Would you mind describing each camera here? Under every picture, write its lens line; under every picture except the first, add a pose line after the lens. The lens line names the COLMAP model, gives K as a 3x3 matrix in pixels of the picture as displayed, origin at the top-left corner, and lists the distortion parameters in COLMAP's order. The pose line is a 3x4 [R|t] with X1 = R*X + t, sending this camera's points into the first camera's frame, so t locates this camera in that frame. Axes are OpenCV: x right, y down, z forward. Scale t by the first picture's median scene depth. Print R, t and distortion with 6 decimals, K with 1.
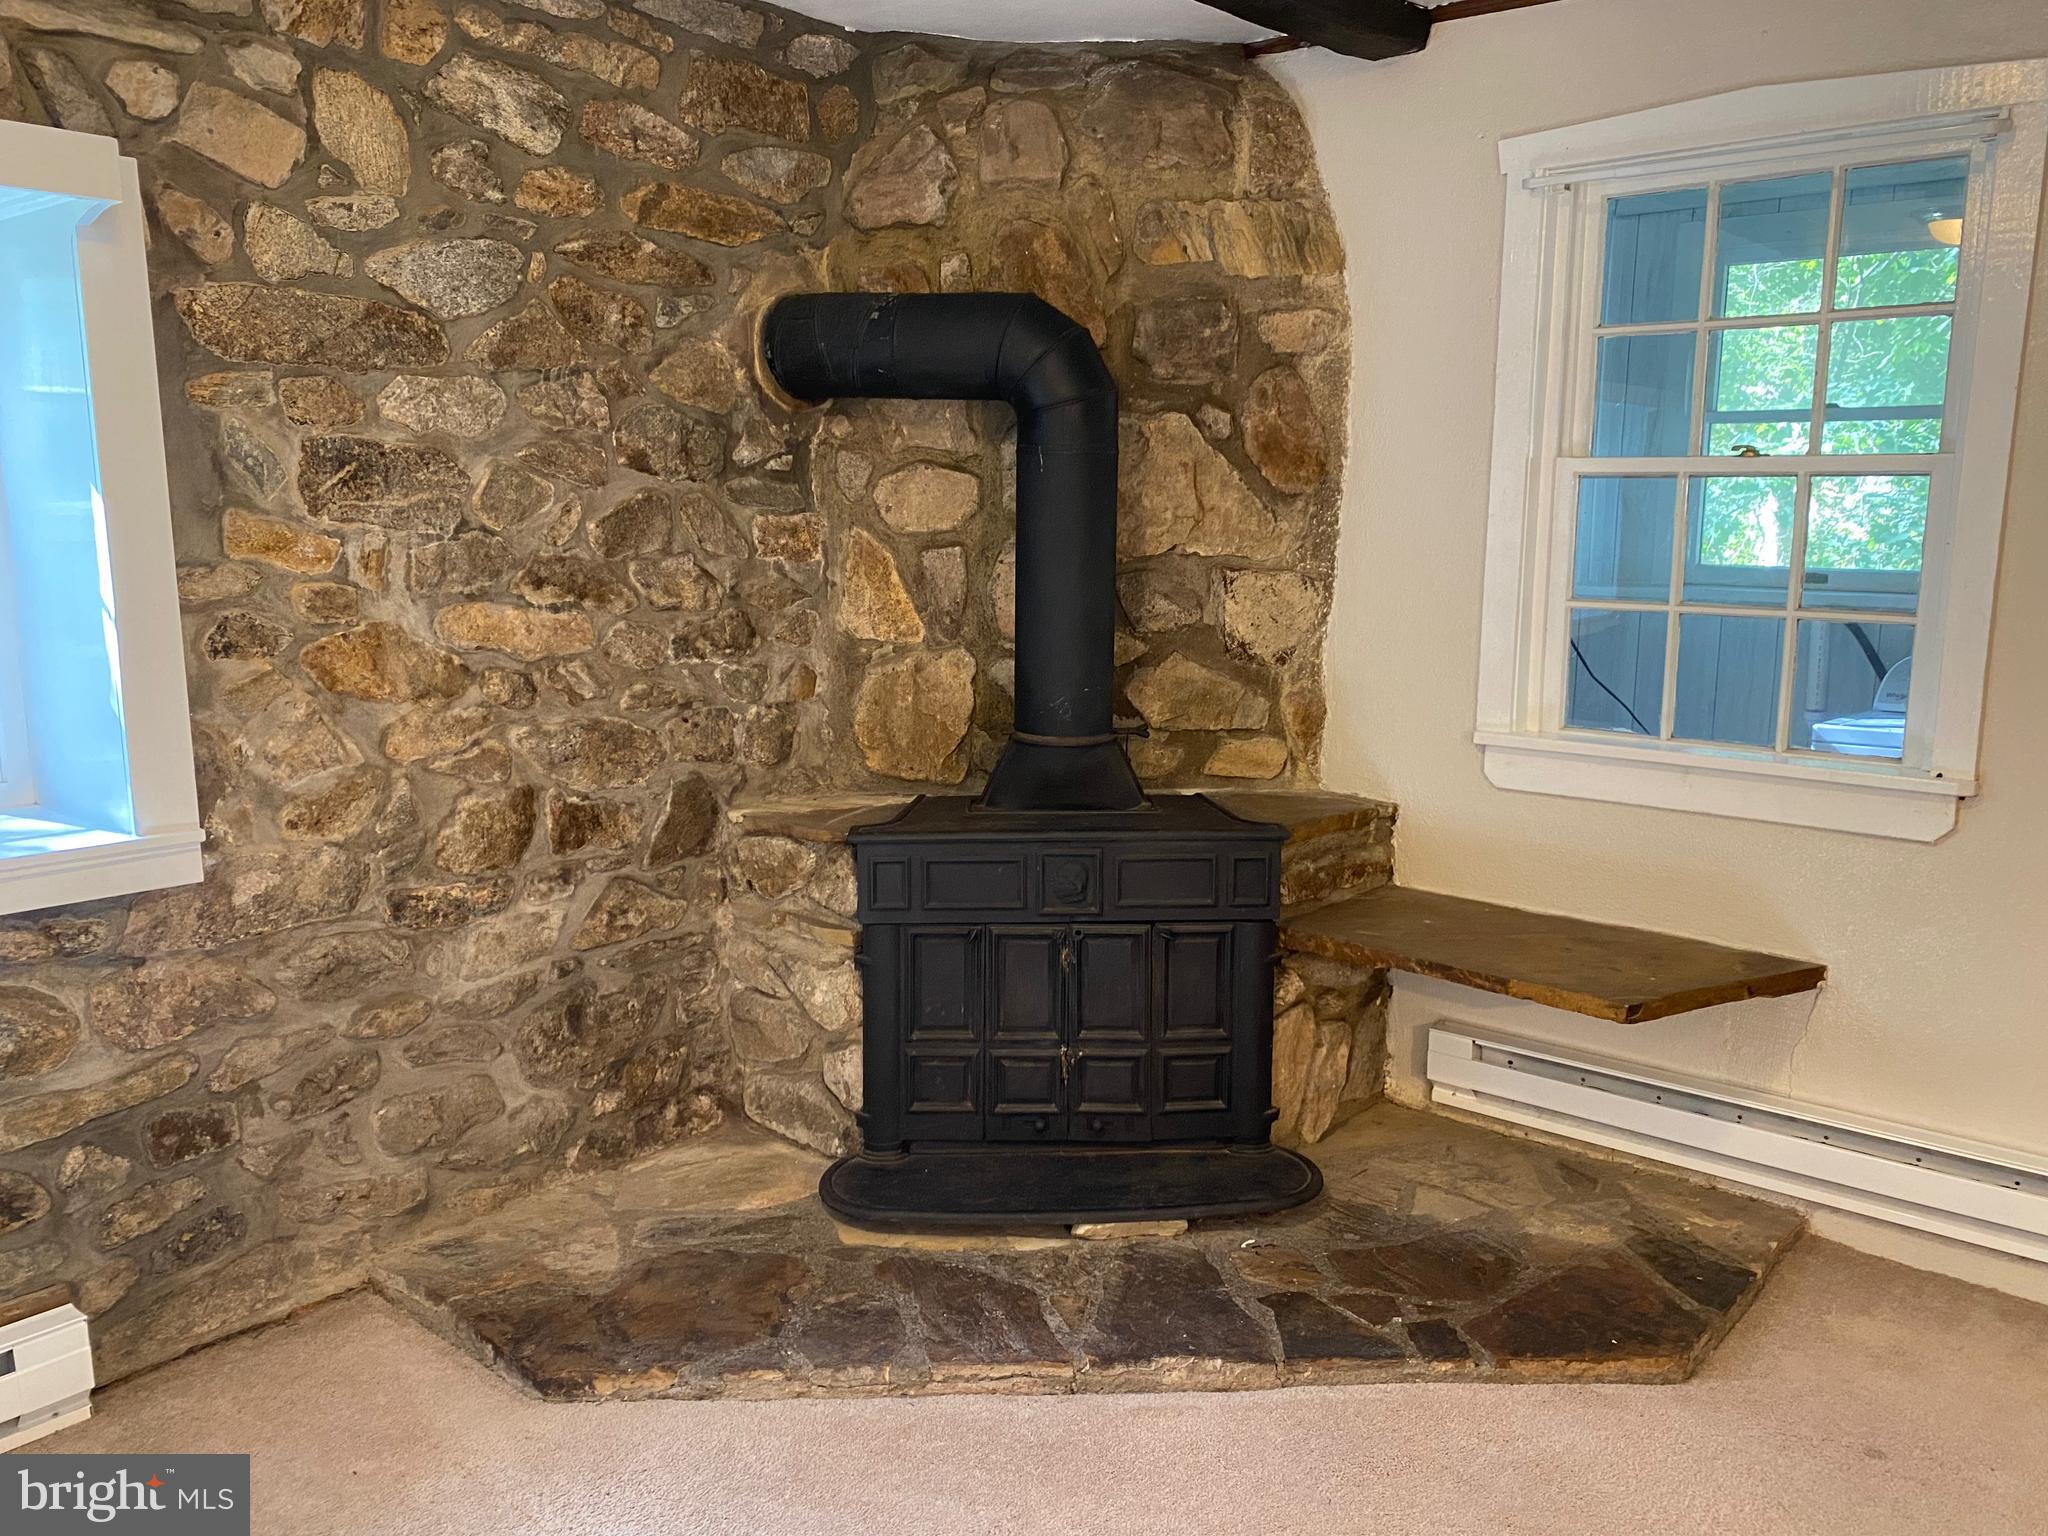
lens RADIAL K [[1573.8, 0, 1033.7], [0, 1573.8, 766.7], [0, 0, 1]] dist [0.103301, -0.211211]
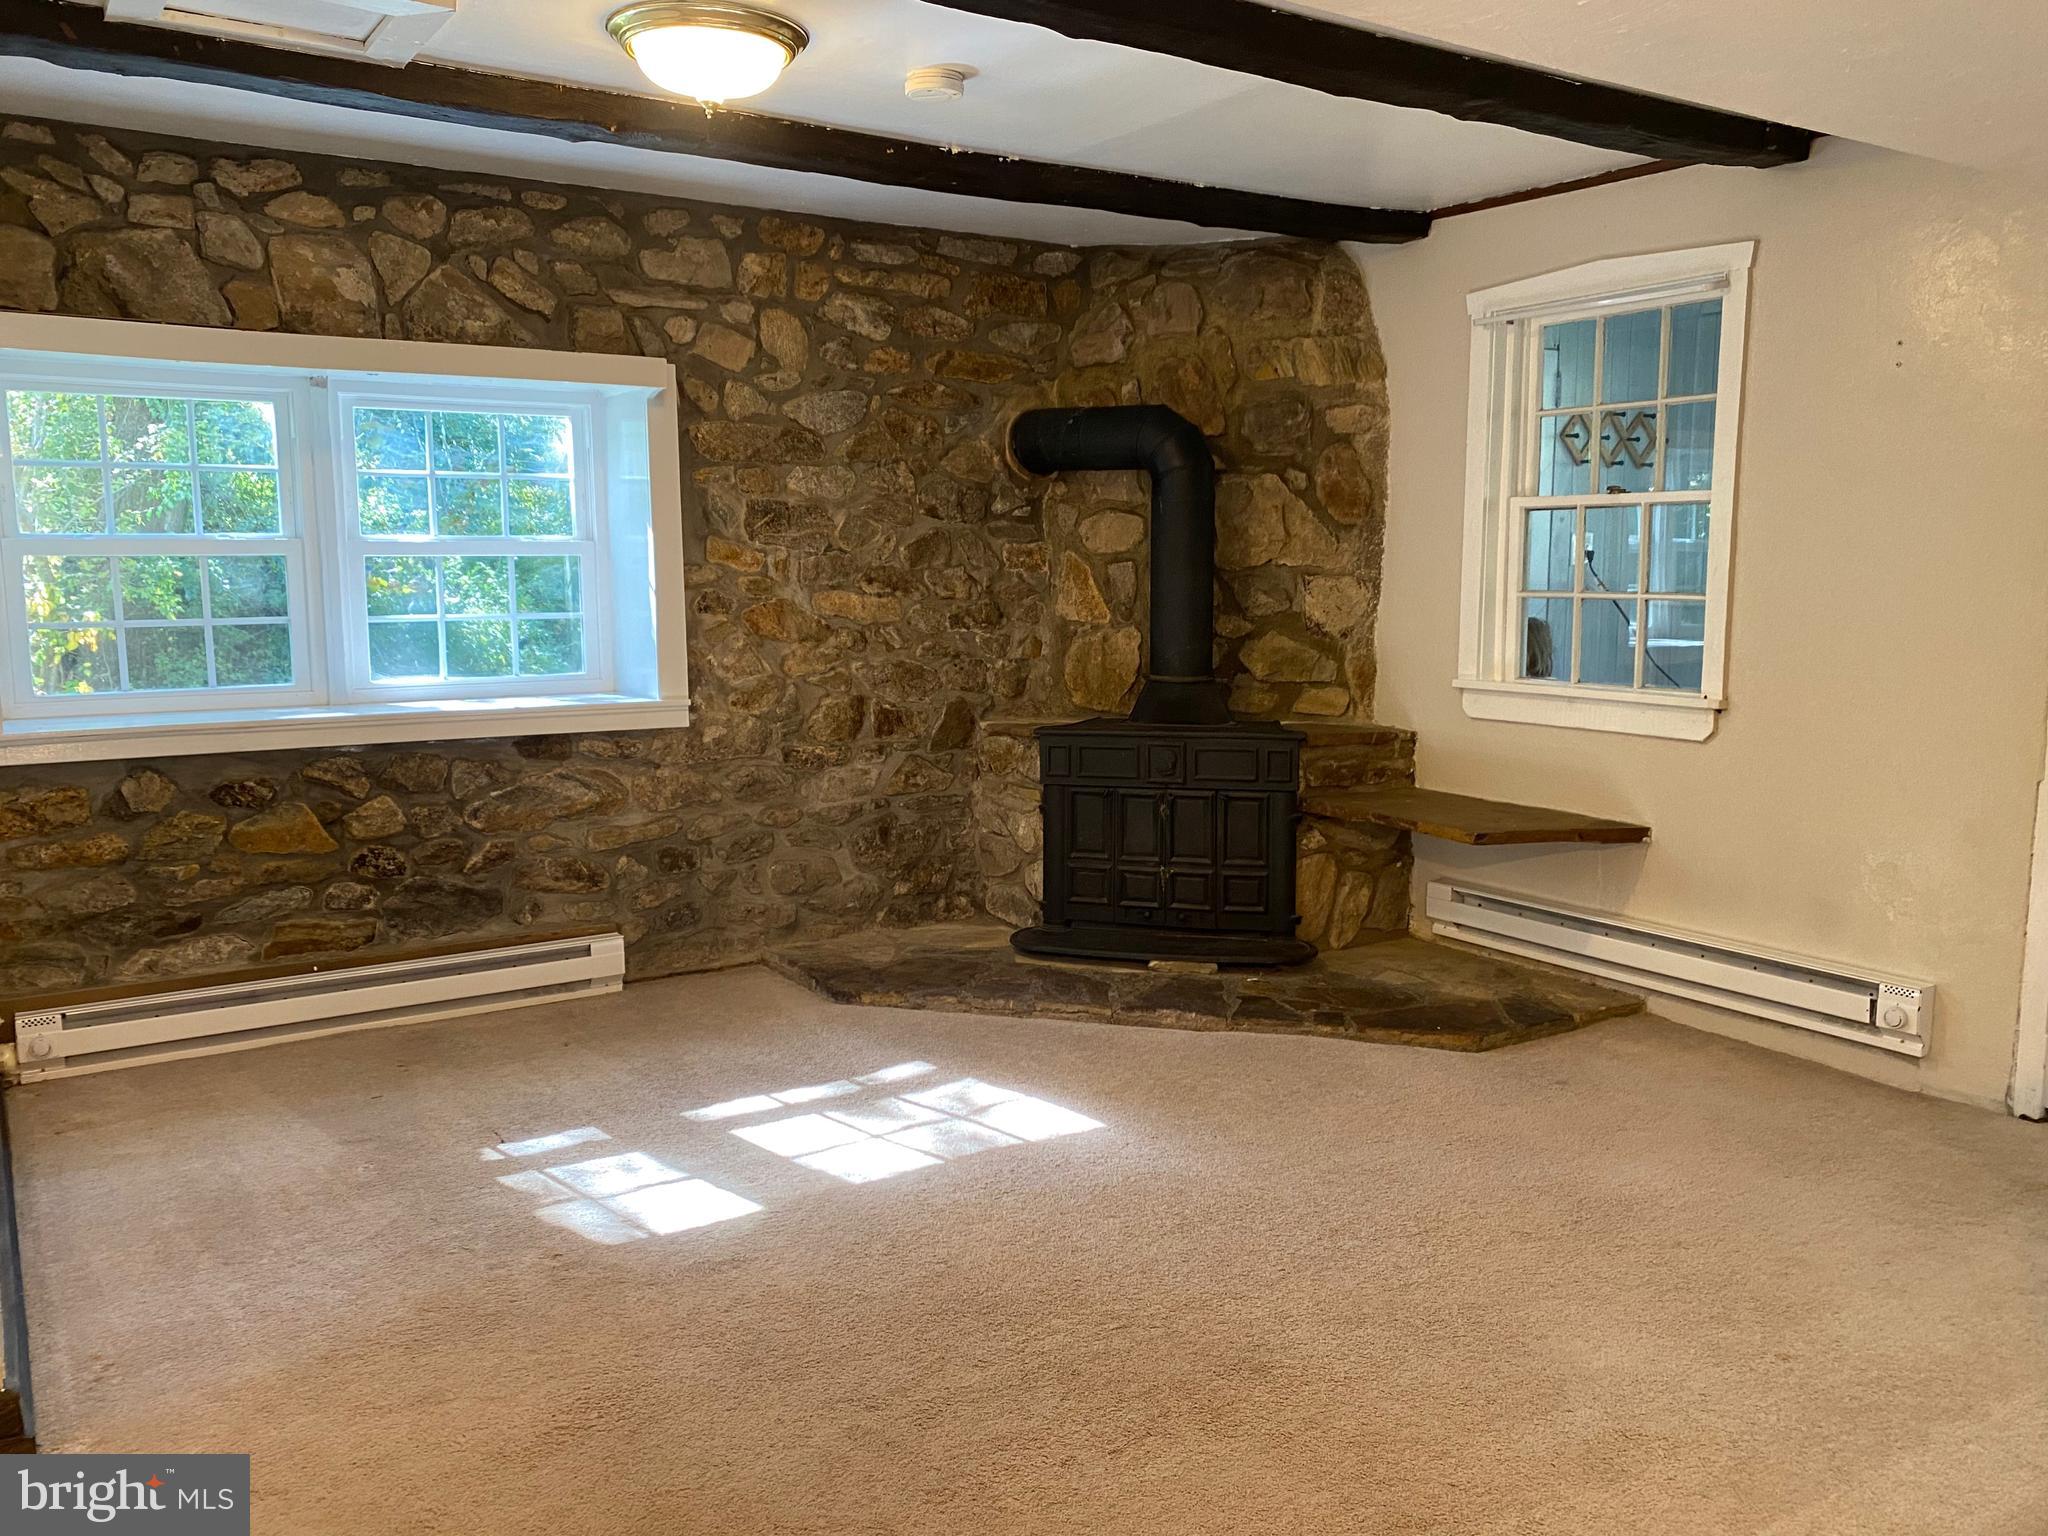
lens RADIAL K [[1573.8, 0, 1033.7], [0, 1573.8, 766.7], [0, 0, 1]] dist [0.103301, -0.211211]
pose [[0.955397, 0.028462, -0.293949, 0.361544], [-0.040779, 0.998525, -0.035858, 0.138180], [0.292495, 0.046245, 0.955148, -0.578371]]
